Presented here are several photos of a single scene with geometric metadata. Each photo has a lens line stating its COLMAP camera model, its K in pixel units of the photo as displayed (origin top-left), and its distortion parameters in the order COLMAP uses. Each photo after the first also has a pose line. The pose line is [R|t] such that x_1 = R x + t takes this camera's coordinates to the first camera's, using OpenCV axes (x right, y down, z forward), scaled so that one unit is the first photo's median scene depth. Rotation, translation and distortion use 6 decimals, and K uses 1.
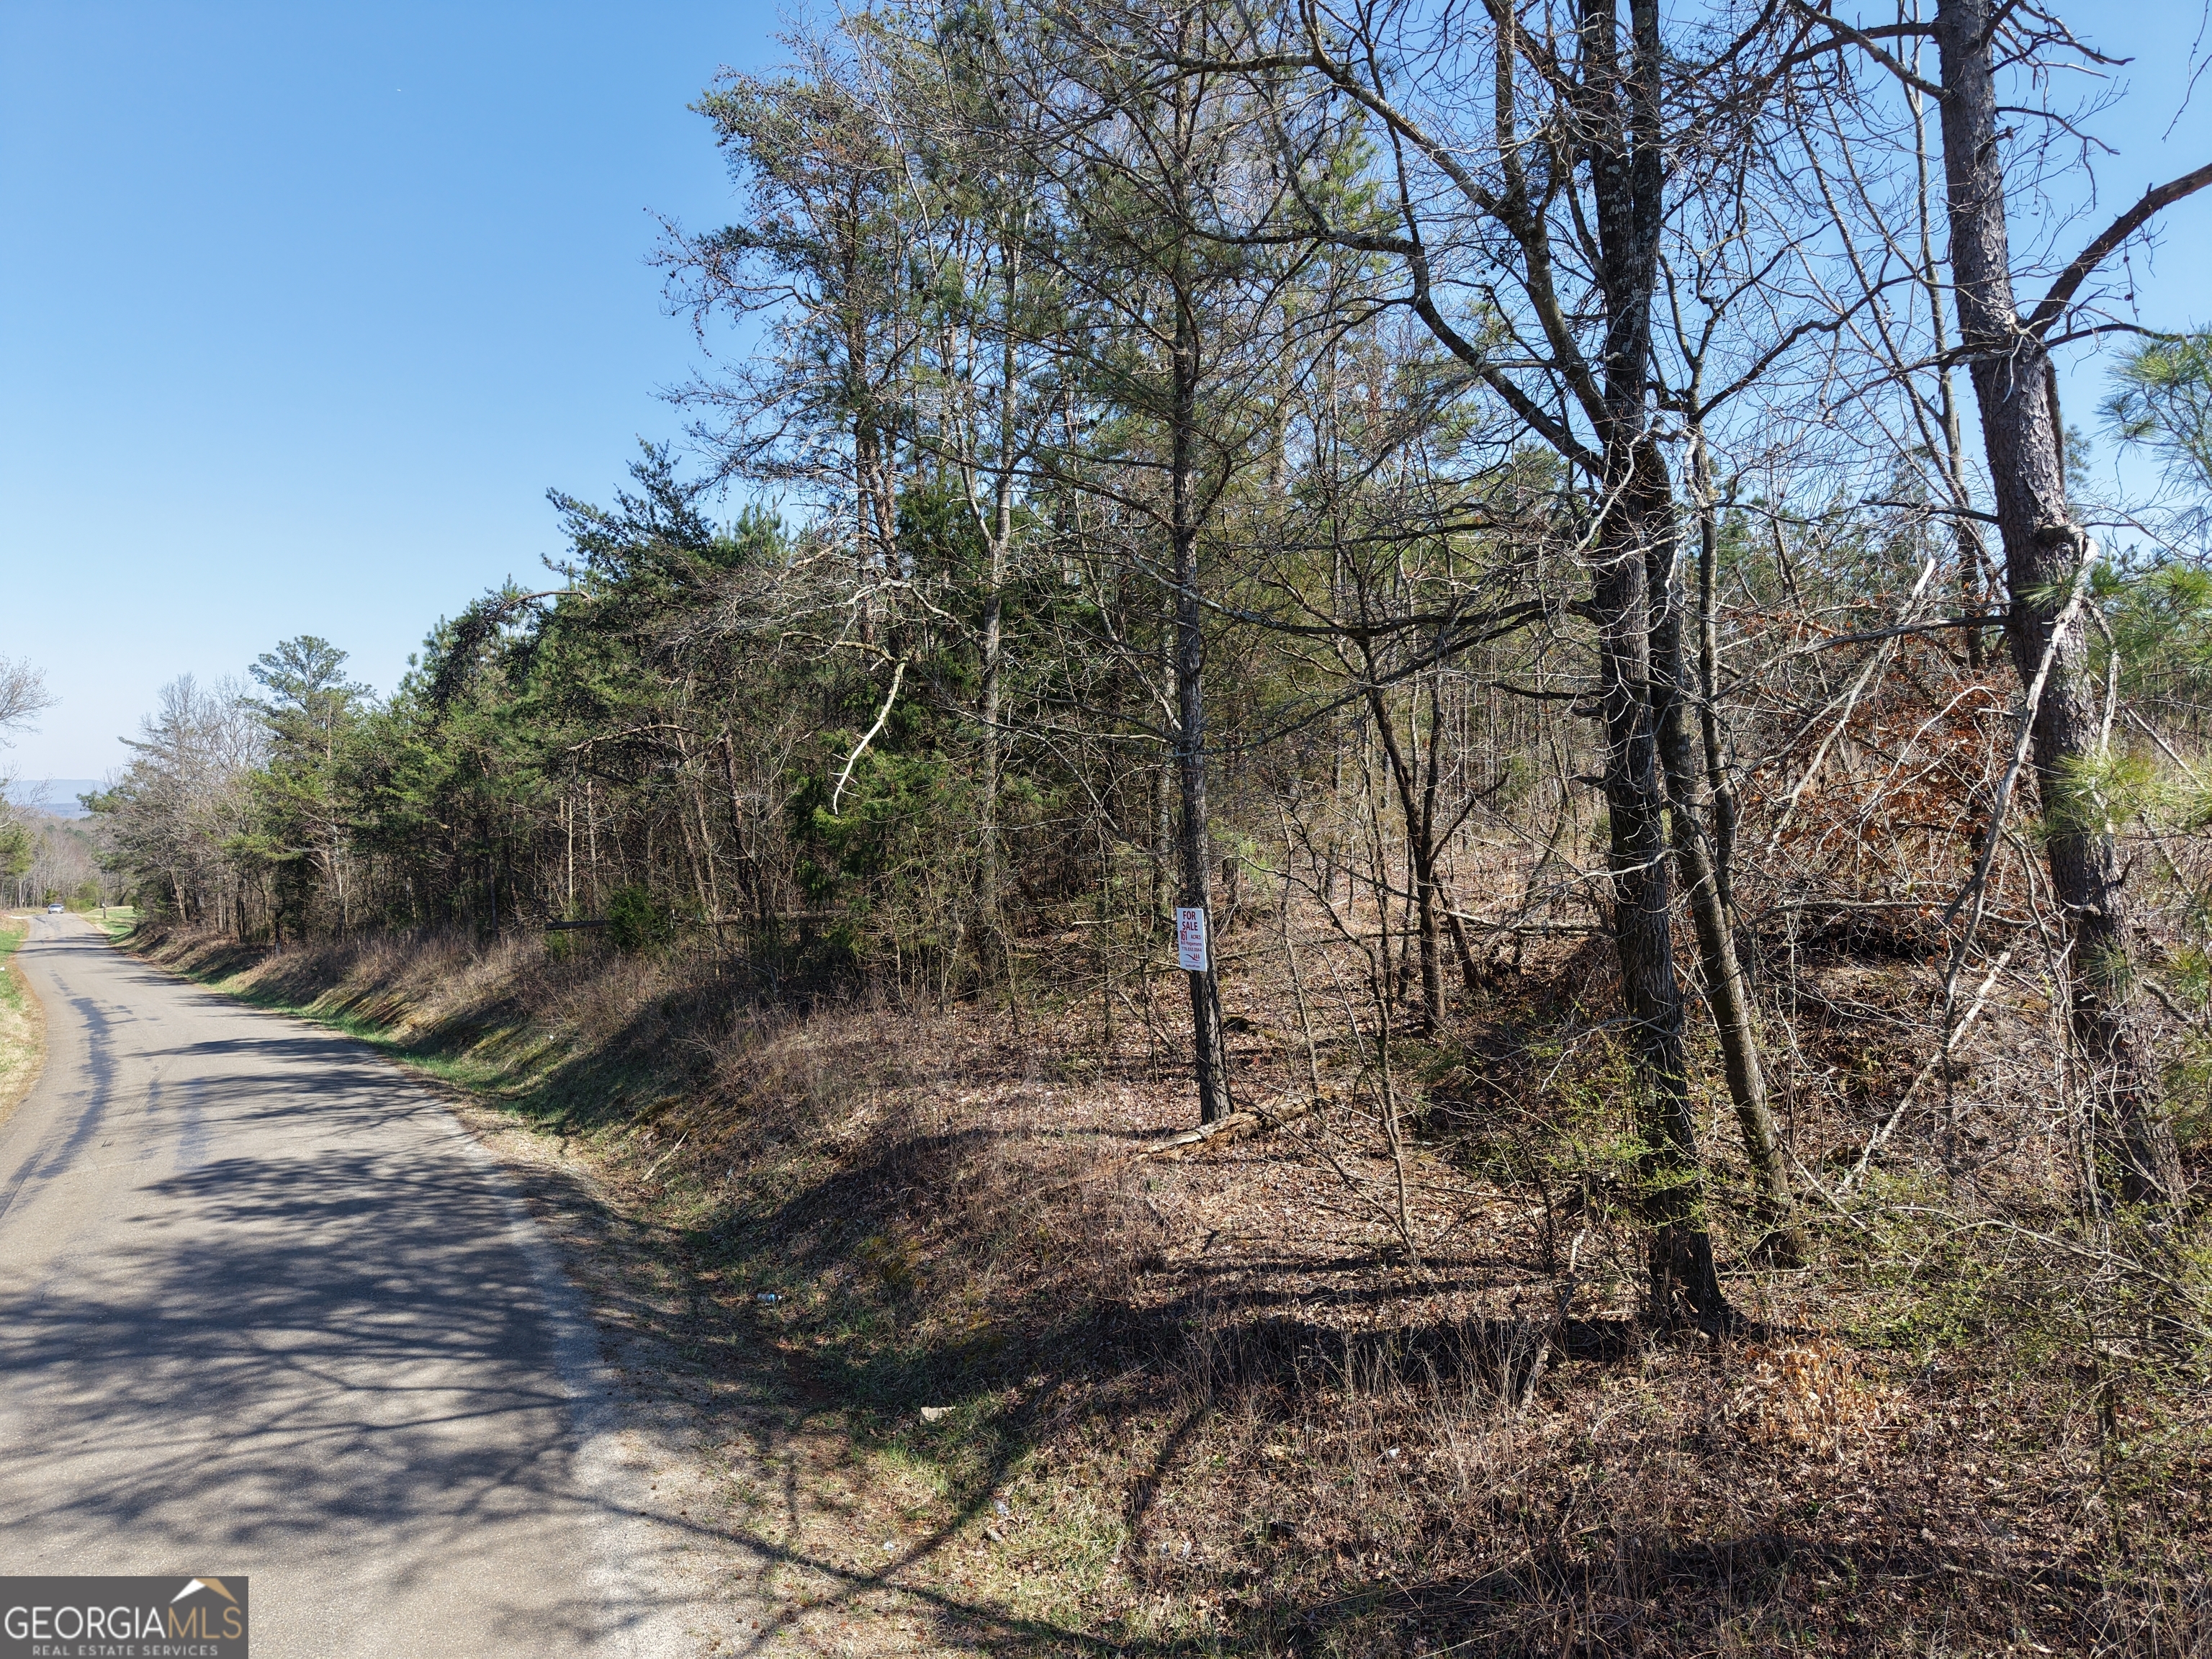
lens RADIAL K [[1472.3, 0, 1107.2], [0, 1472.3, 826.0], [0, 0, 1]] dist [0.025484, -0.028015]
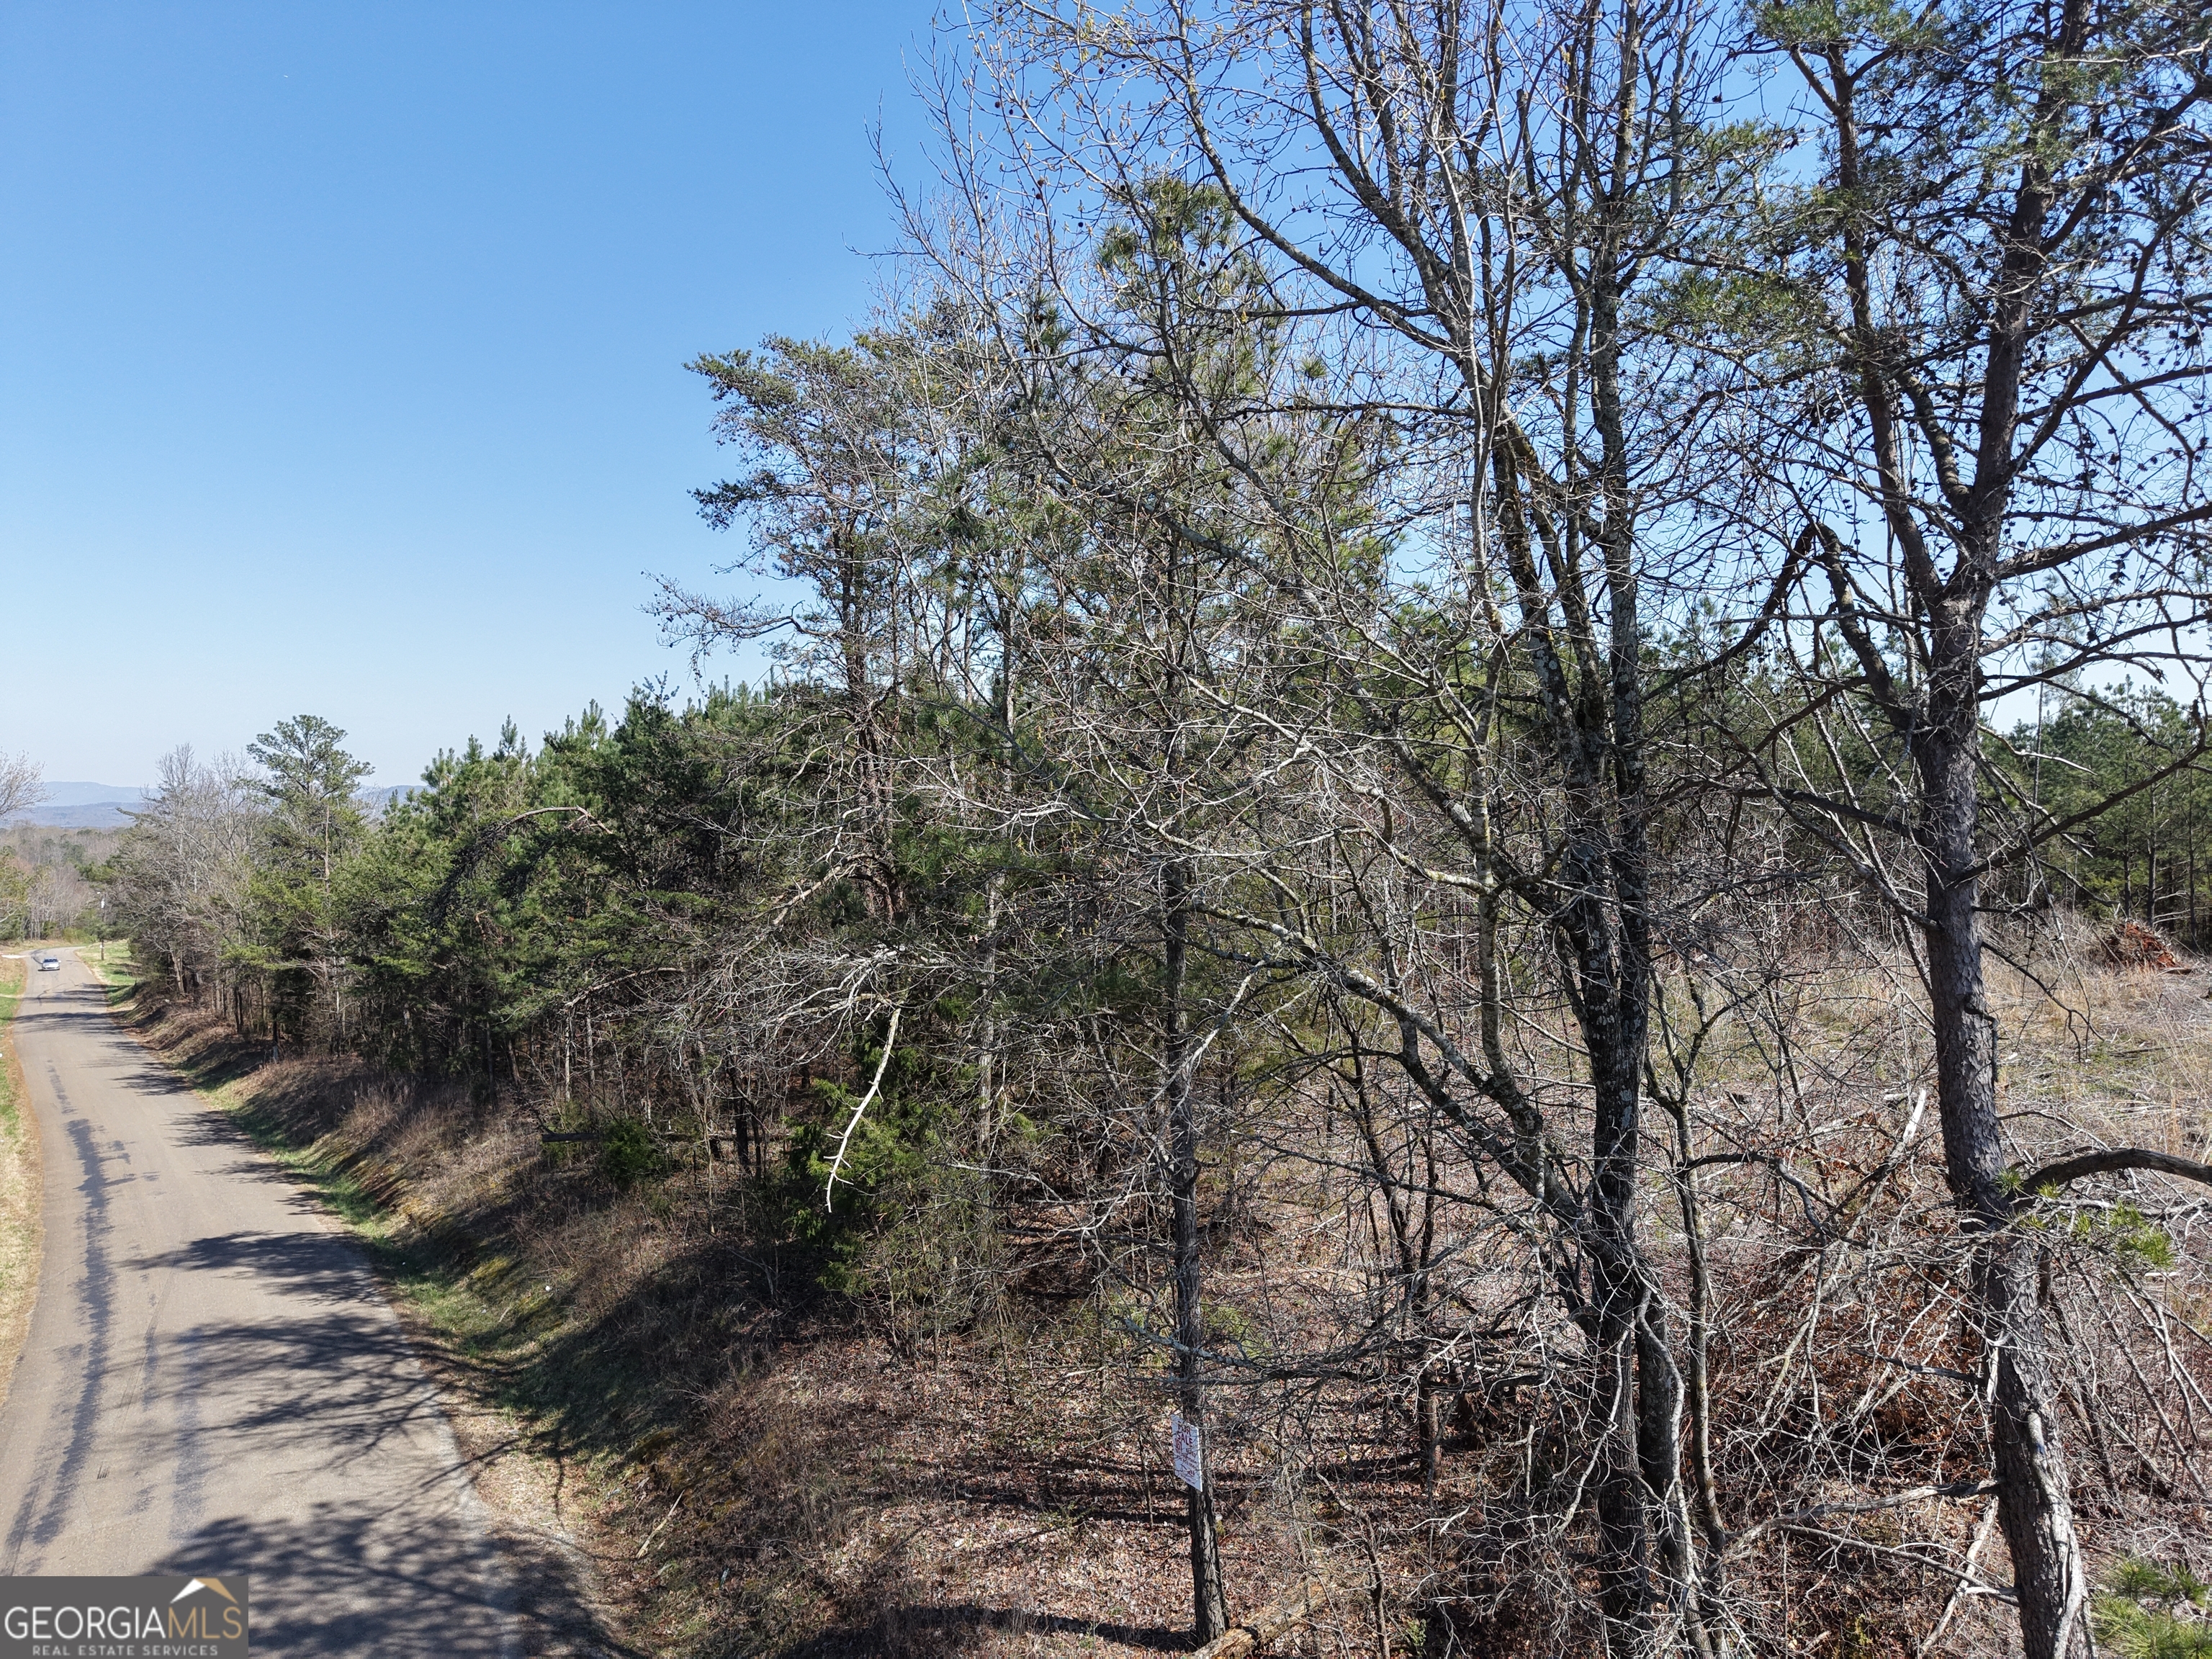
lens RADIAL K [[1472.3, 0, 1107.2], [0, 1472.3, 826.0], [0, 0, 1]] dist [0.025484, -0.028015]
pose [[0.999998, -0.001864, 0.000782, 0.001947], [0.001868, 0.999990, -0.004137, -0.167680], [-0.000774, 0.004139, 0.999991, -0.001399]]
